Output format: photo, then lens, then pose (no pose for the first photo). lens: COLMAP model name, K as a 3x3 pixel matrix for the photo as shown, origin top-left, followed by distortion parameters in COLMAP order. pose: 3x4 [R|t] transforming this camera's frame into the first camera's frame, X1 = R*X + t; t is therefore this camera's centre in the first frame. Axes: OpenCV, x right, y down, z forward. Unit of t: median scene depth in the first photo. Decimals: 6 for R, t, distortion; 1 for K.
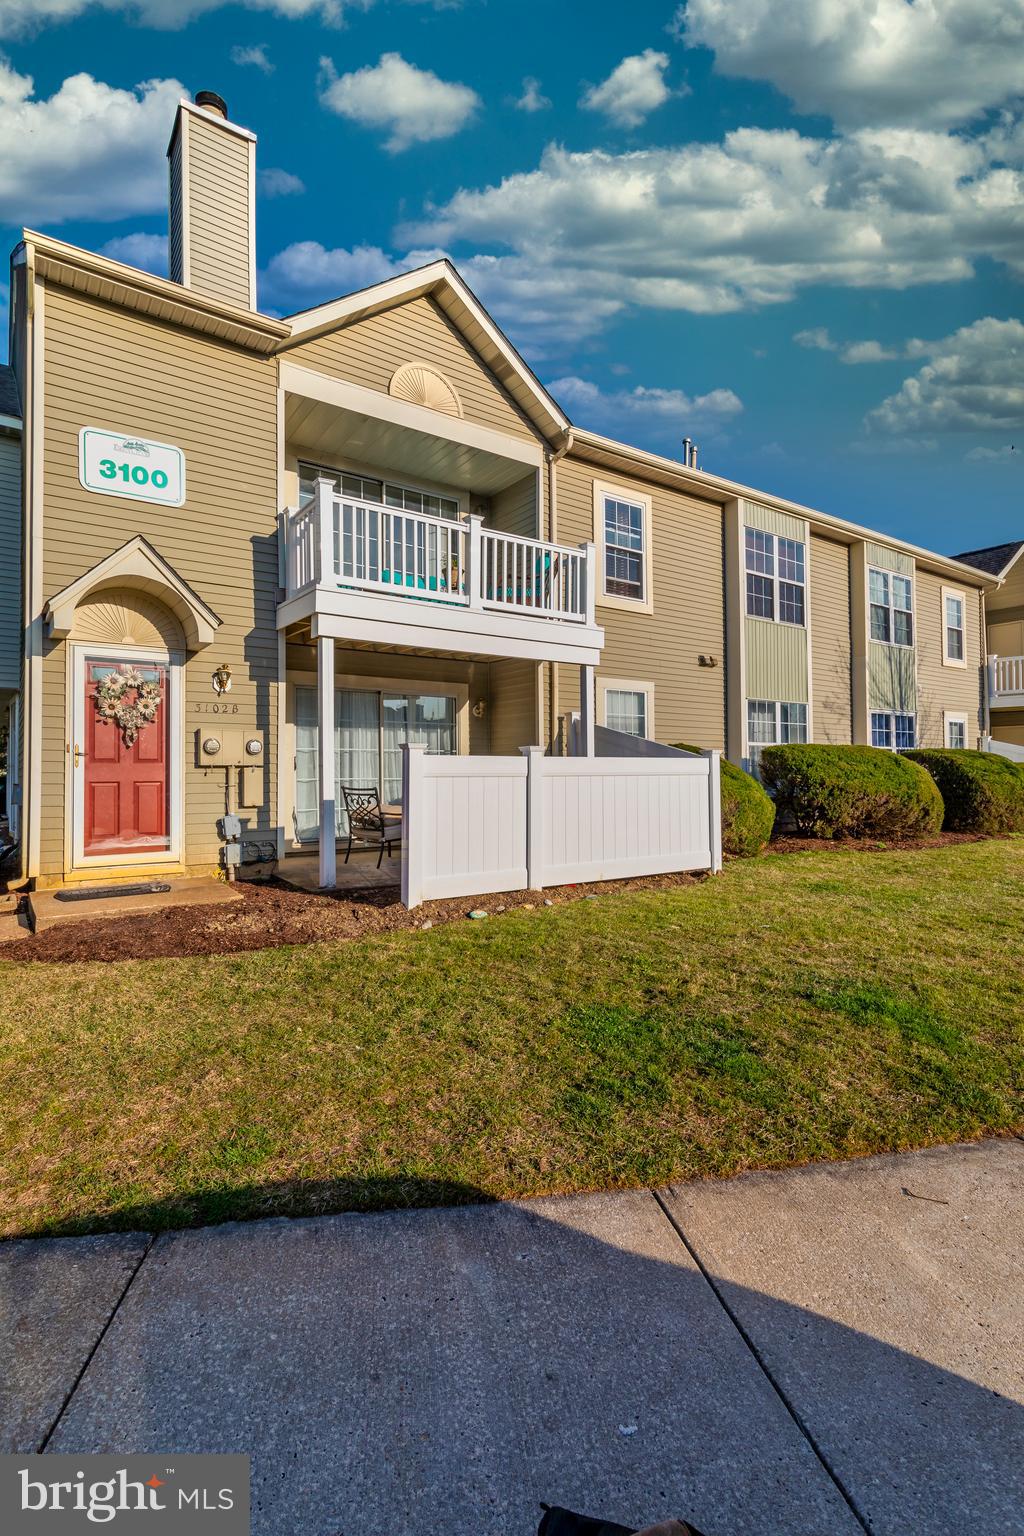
lens RADIAL K [[733.1, 0, 514.6], [0, 733.1, 762.3], [0, 0, 1]] dist [-0.003481, 0.001920]
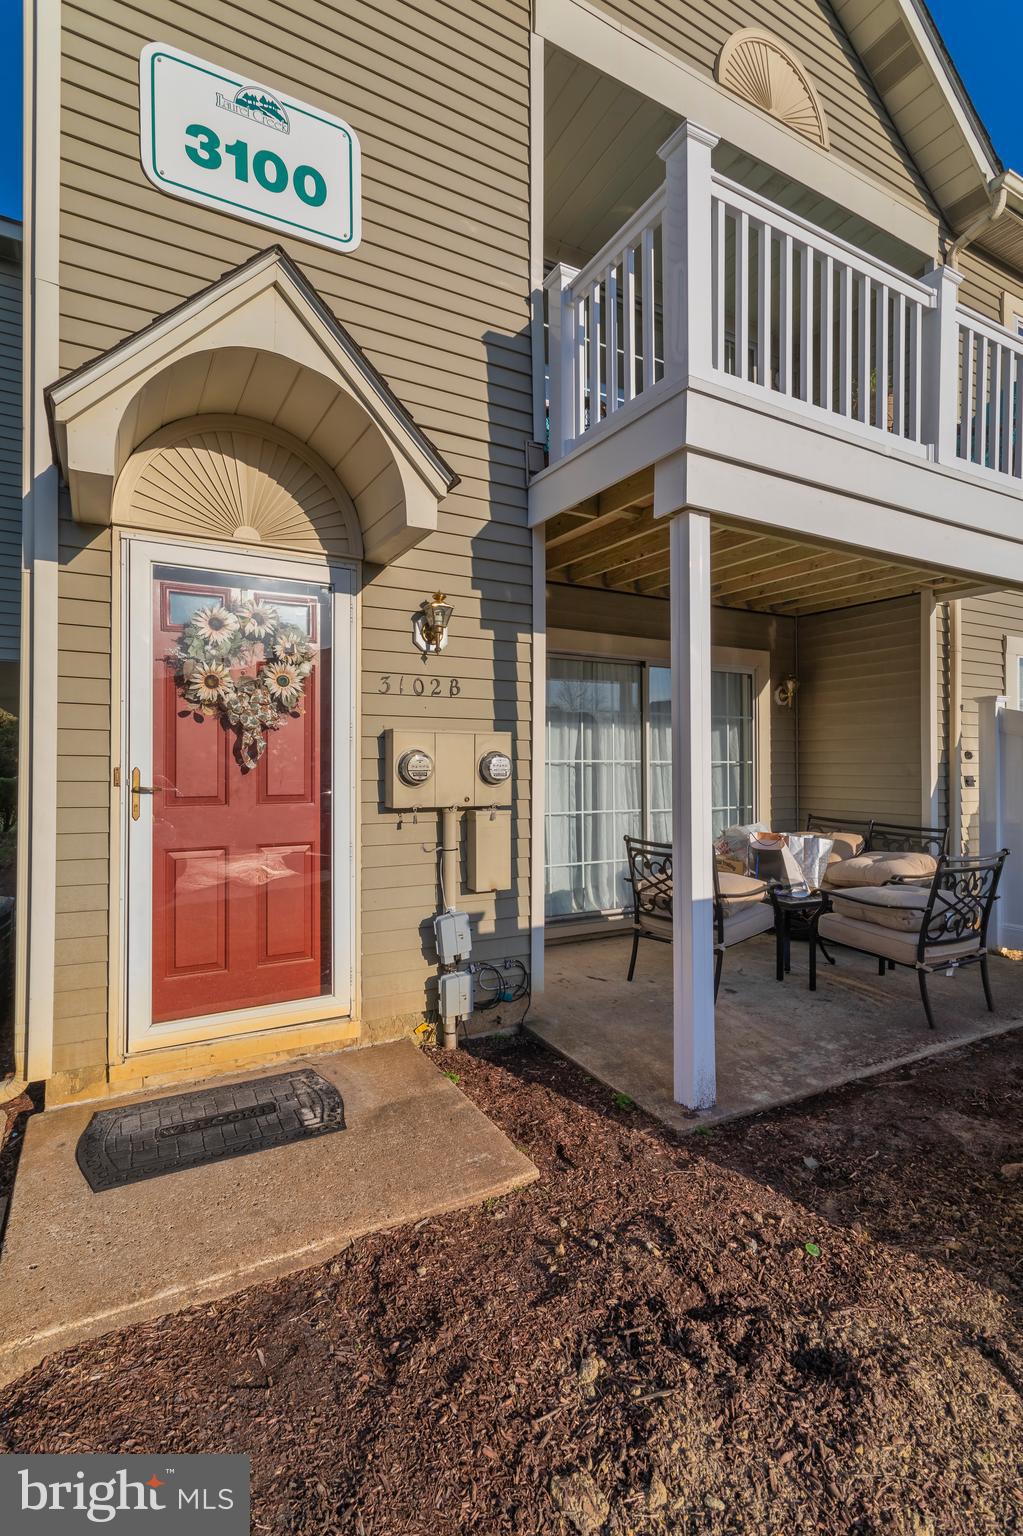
lens RADIAL K [[733.1, 0, 510.6], [0, 733.1, 765.1], [0, 0, 1]] dist [-0.003481, 0.001920]
pose [[0.993160, 0.006256, -0.116593, -0.300575], [-0.004548, 0.999878, 0.014912, -0.030547], [0.116672, -0.014280, 0.993068, 0.547486]]
